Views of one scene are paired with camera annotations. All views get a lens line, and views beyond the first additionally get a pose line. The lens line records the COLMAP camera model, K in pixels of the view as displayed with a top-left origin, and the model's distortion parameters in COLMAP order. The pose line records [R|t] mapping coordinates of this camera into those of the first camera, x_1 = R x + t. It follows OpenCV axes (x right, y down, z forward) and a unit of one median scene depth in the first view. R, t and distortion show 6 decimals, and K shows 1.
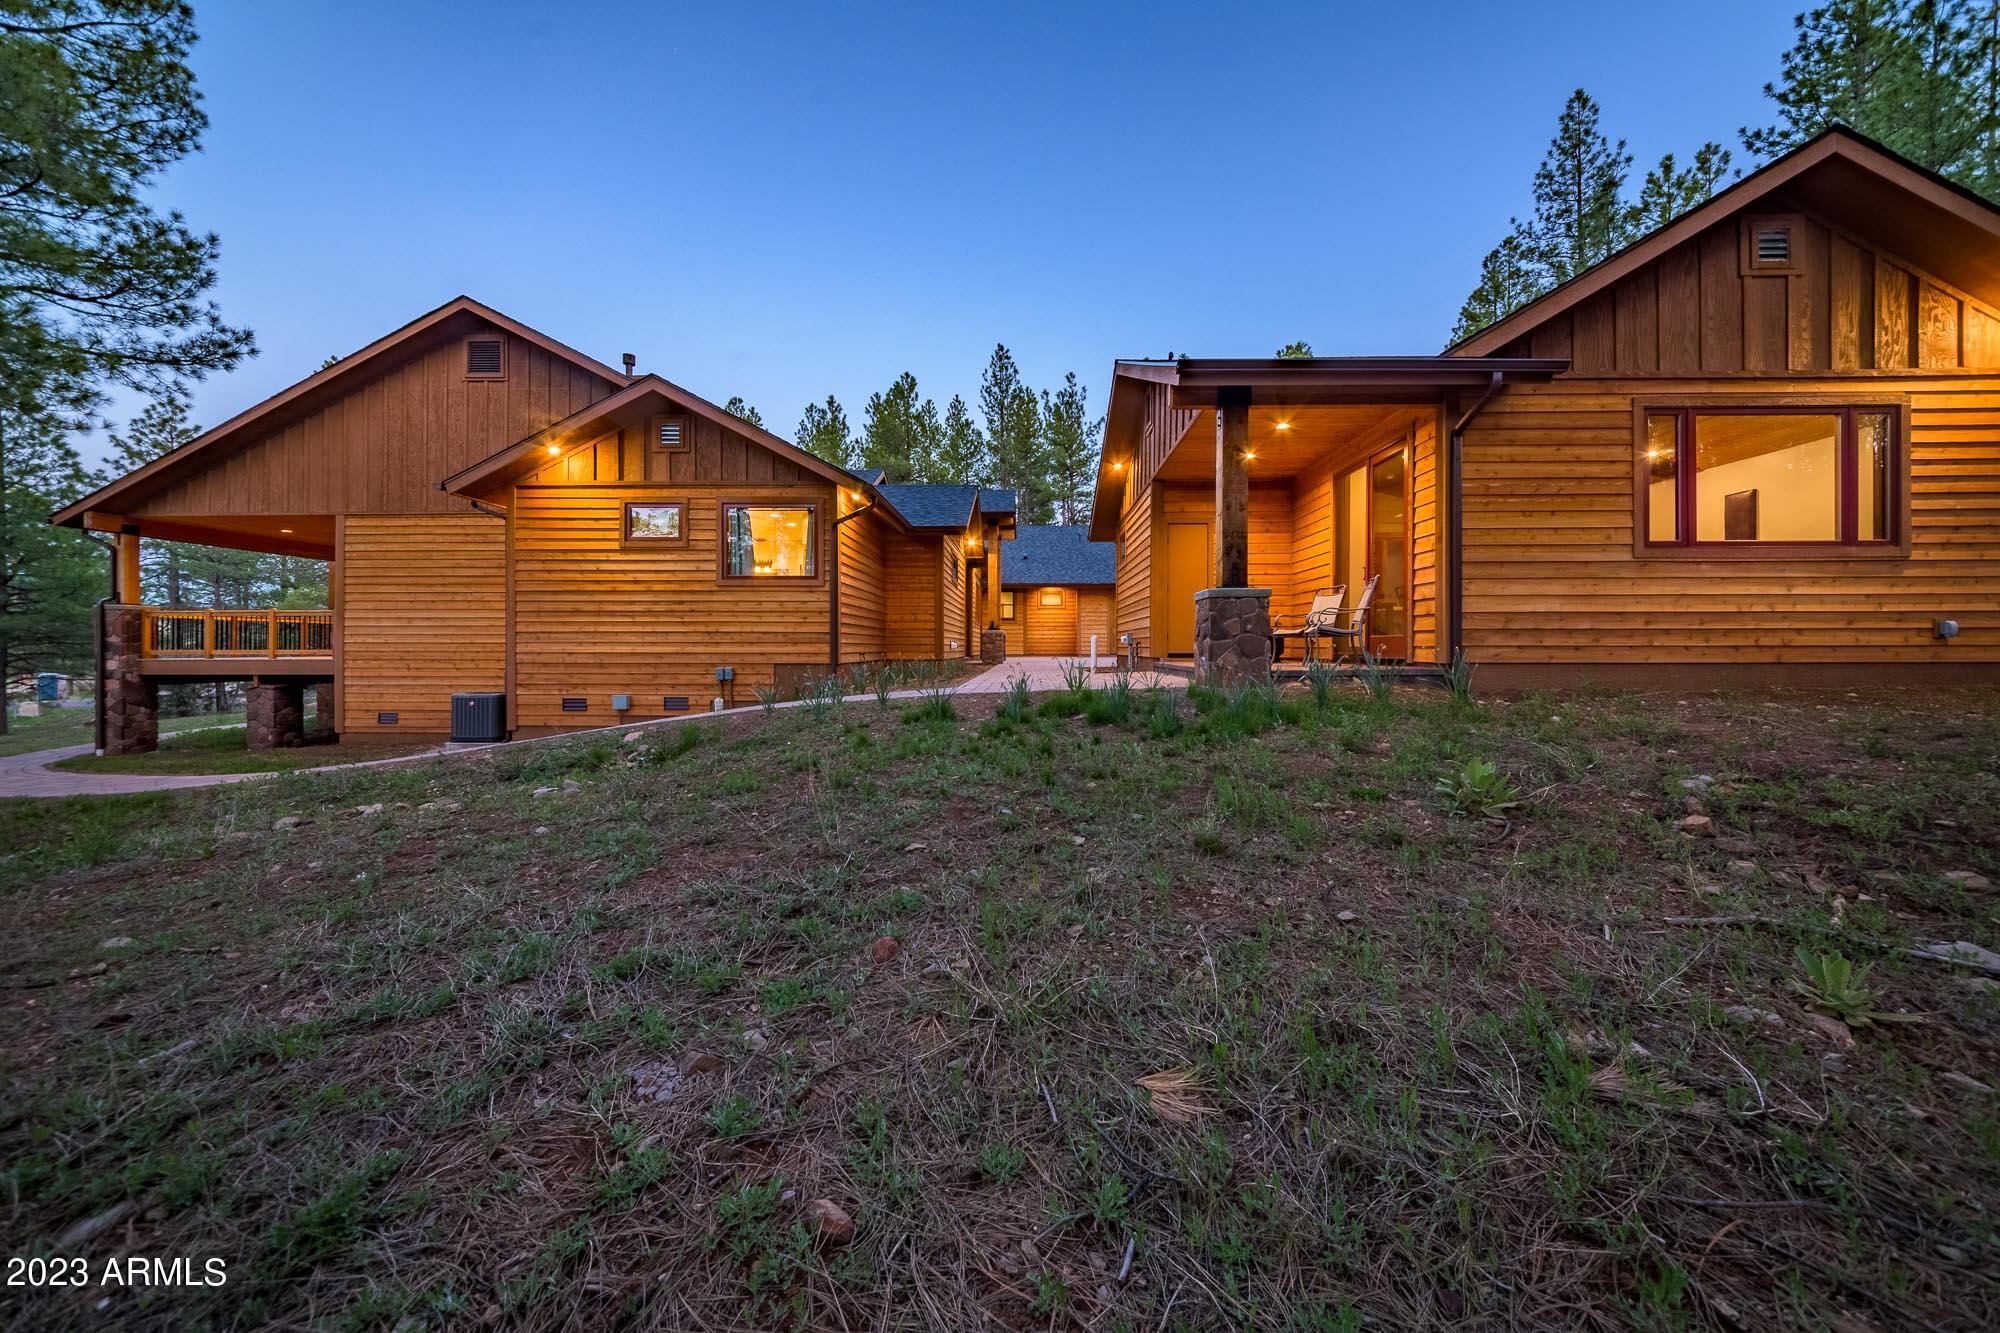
lens RADIAL K [[718.9, 0, 1000.0], [0, 718.9, 666.5], [0, 0, 1]] dist [-0.023289, 0.000068]
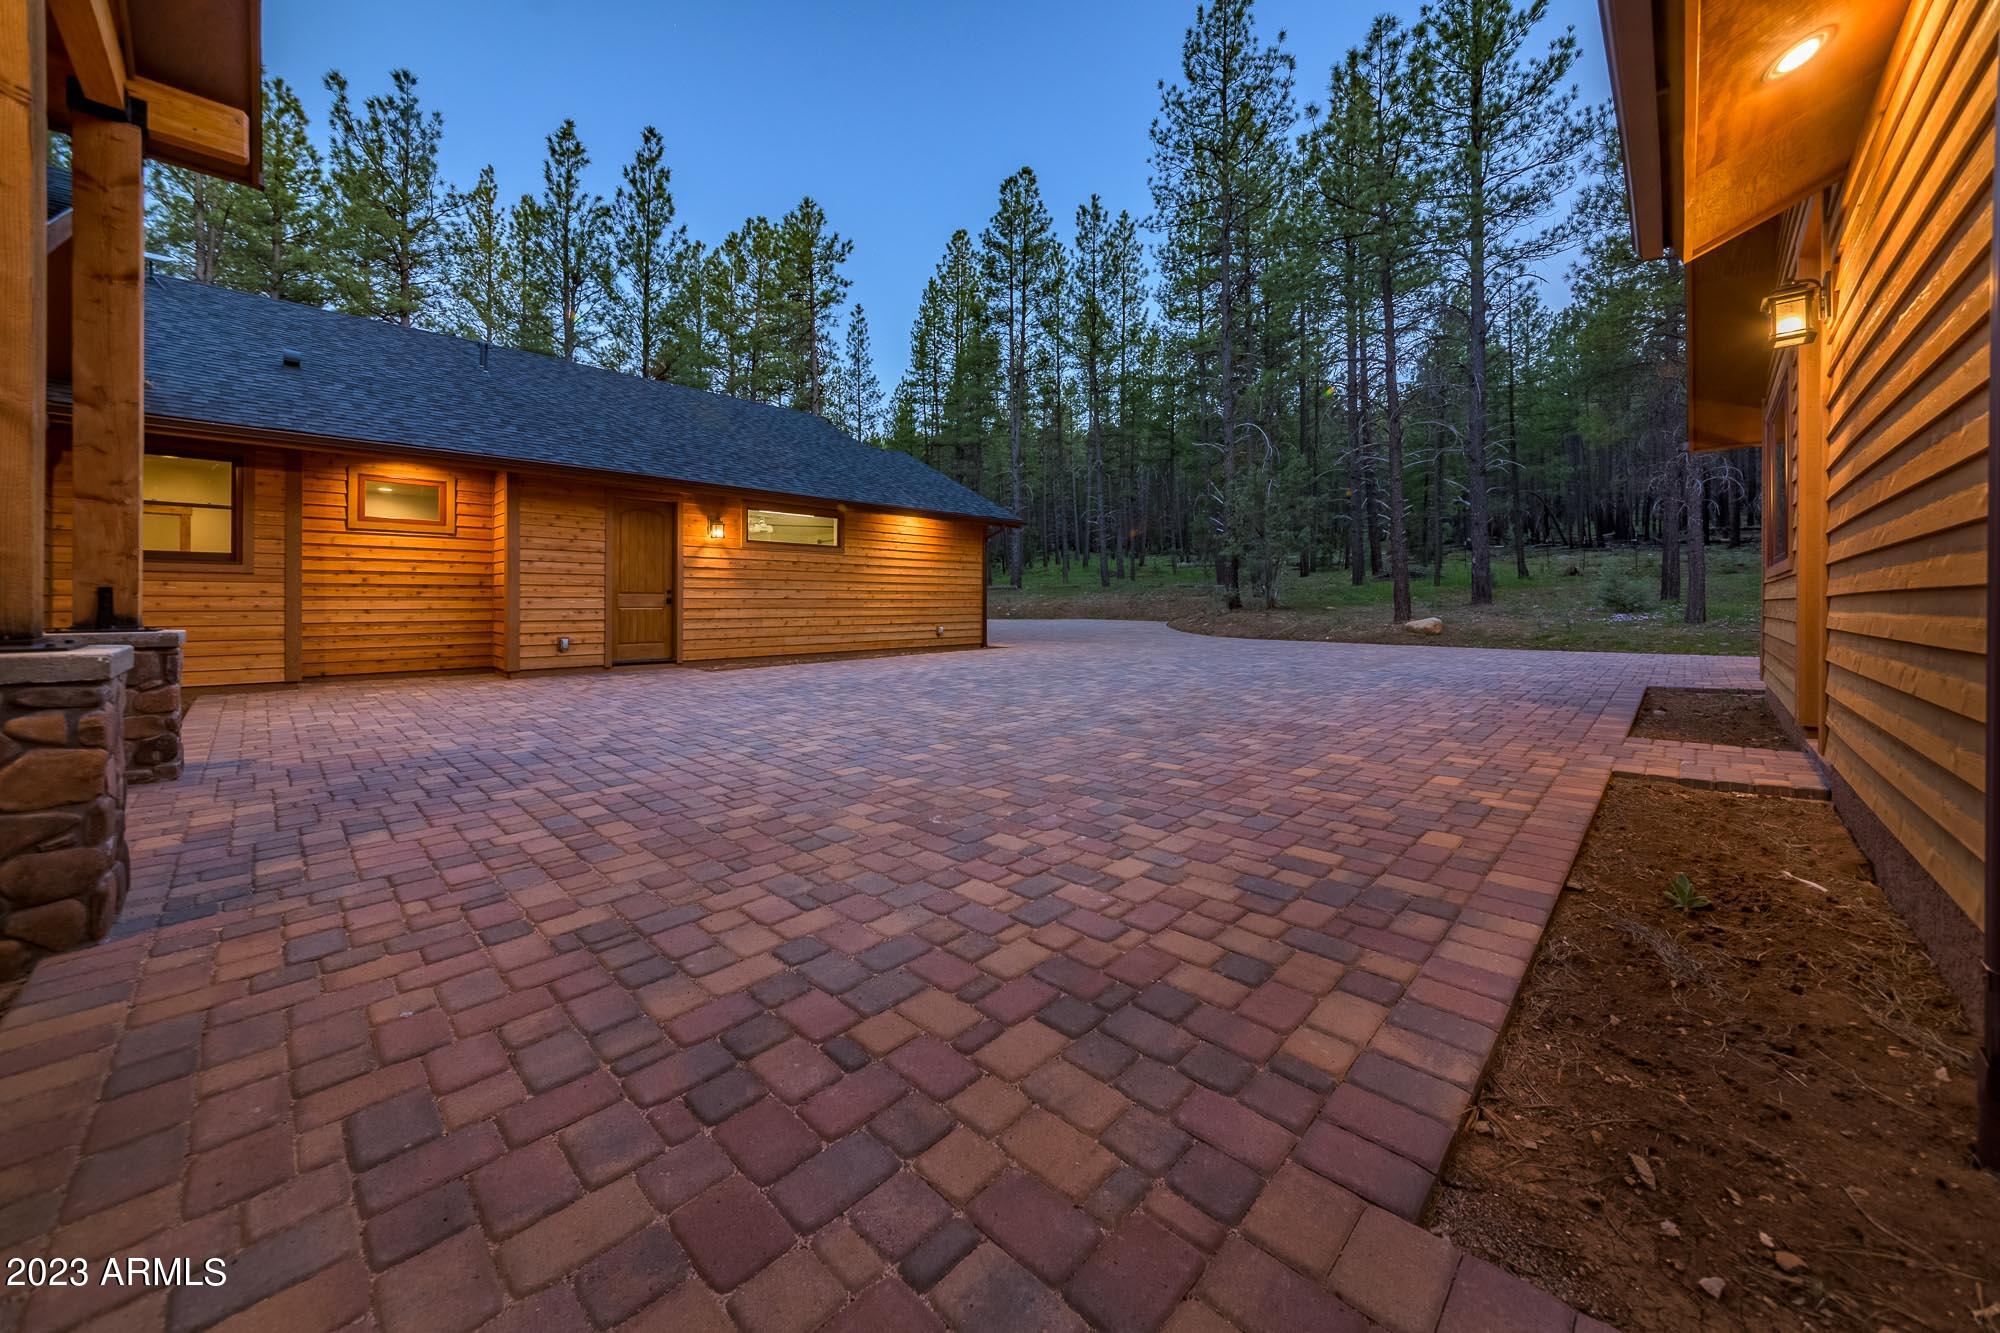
lens RADIAL K [[717.5, 0, 993.9], [0, 717.5, 593.8], [0, 0, 1]] dist [-0.003258, -0.000165]
pose [[0.671000, 0.004412, 0.741445, 0.018325], [0.022519, 0.999400, -0.026326, -0.064344], [-0.741116, 0.034361, 0.670498, 1.004341]]
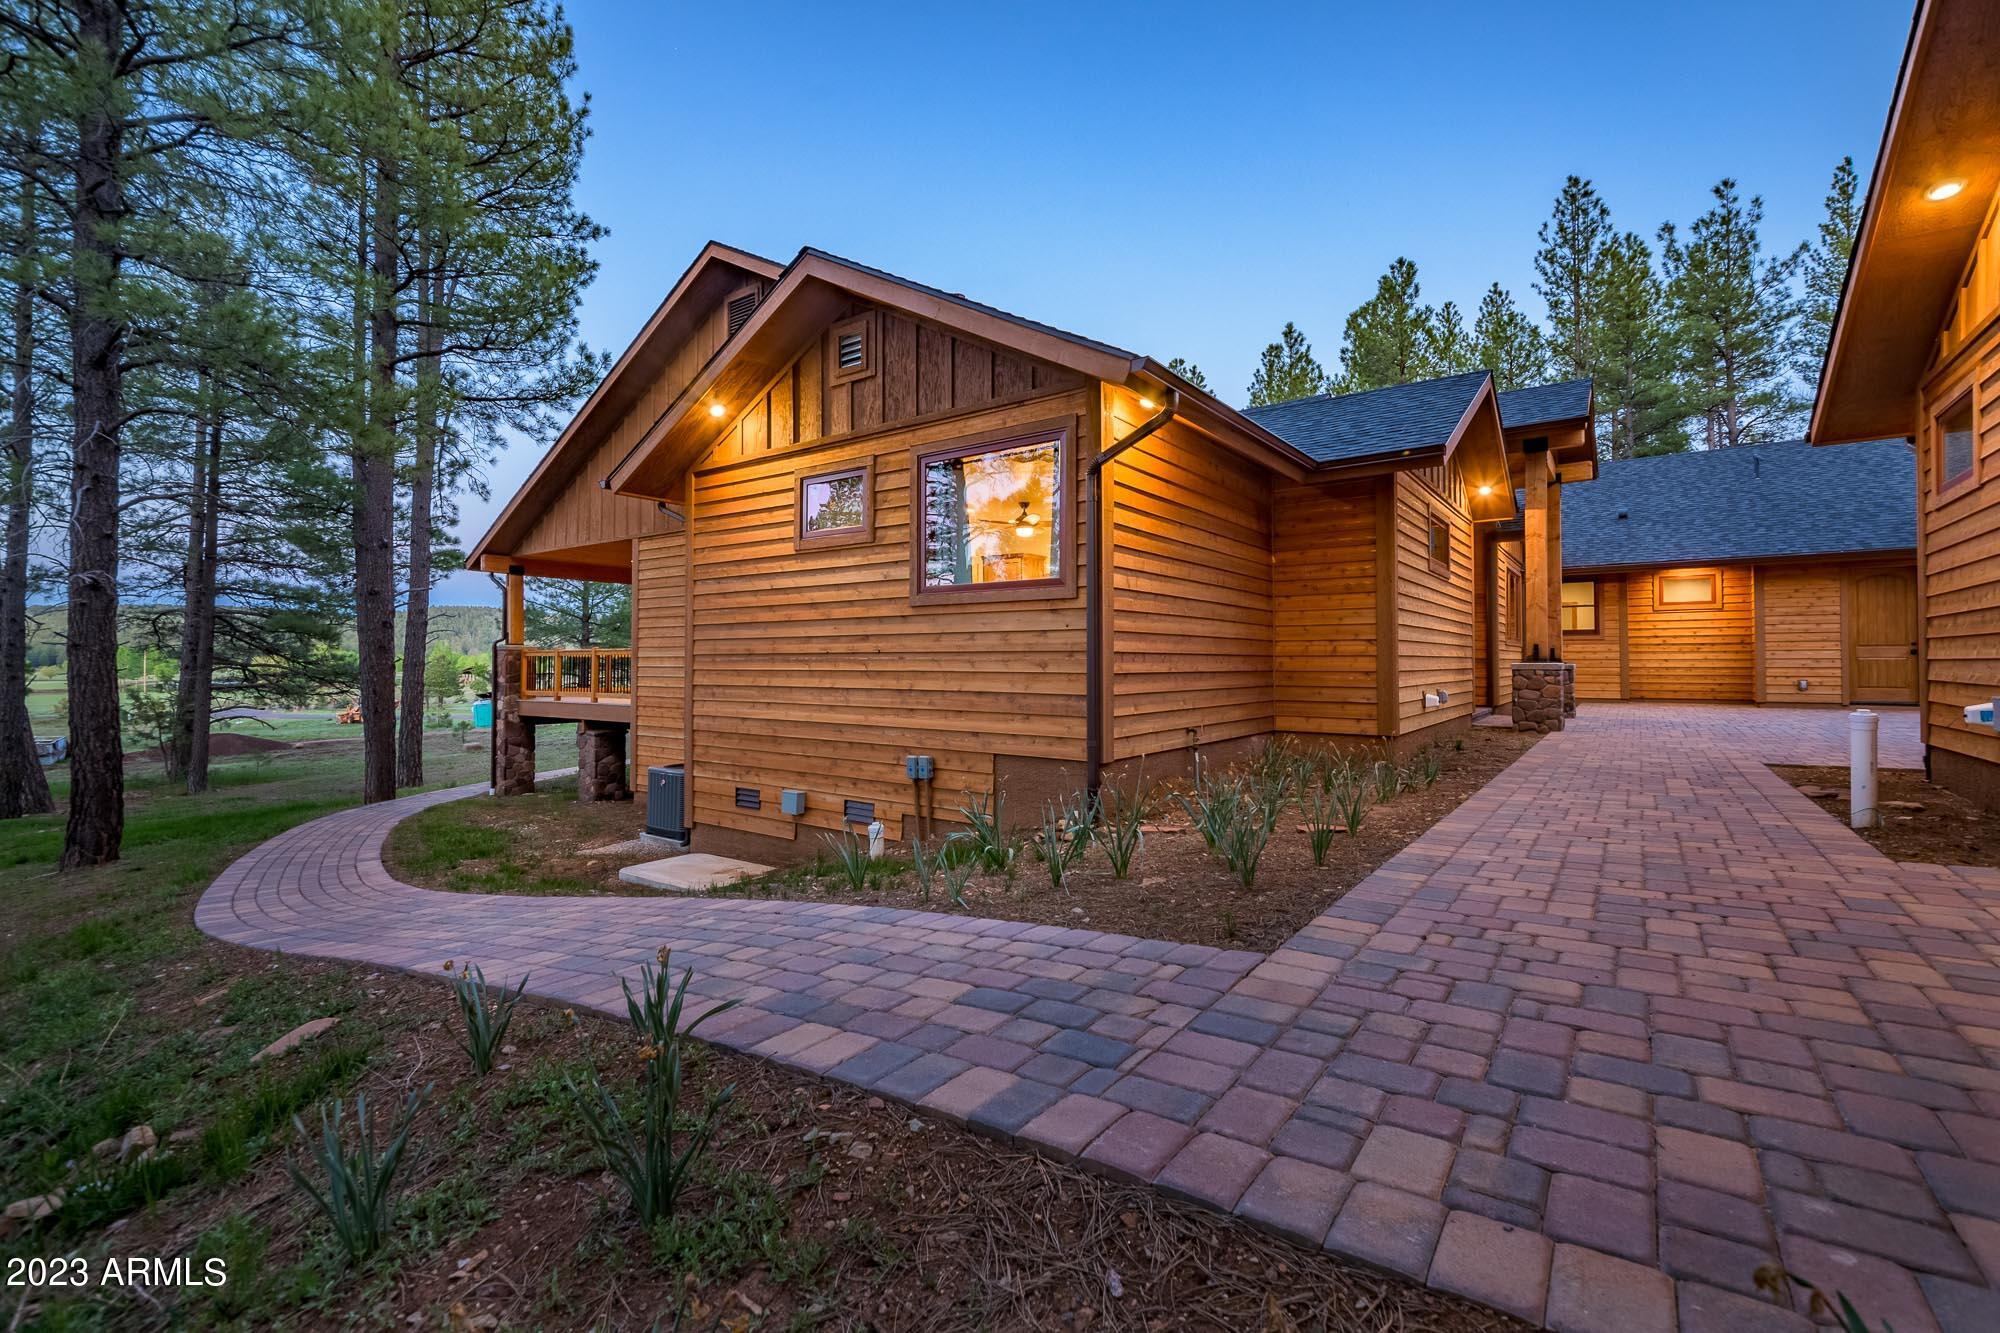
lens RADIAL K [[857.2, 0, 999.6], [0, 857.2, 653.1], [0, 0, 1]] dist [0.023442, -0.012270]
pose [[0.825474, -0.012188, -0.564309, 0.025563], [-0.008603, 0.999379, -0.034168, -0.041430], [0.564375, 0.033060, 0.824856, 0.373159]]
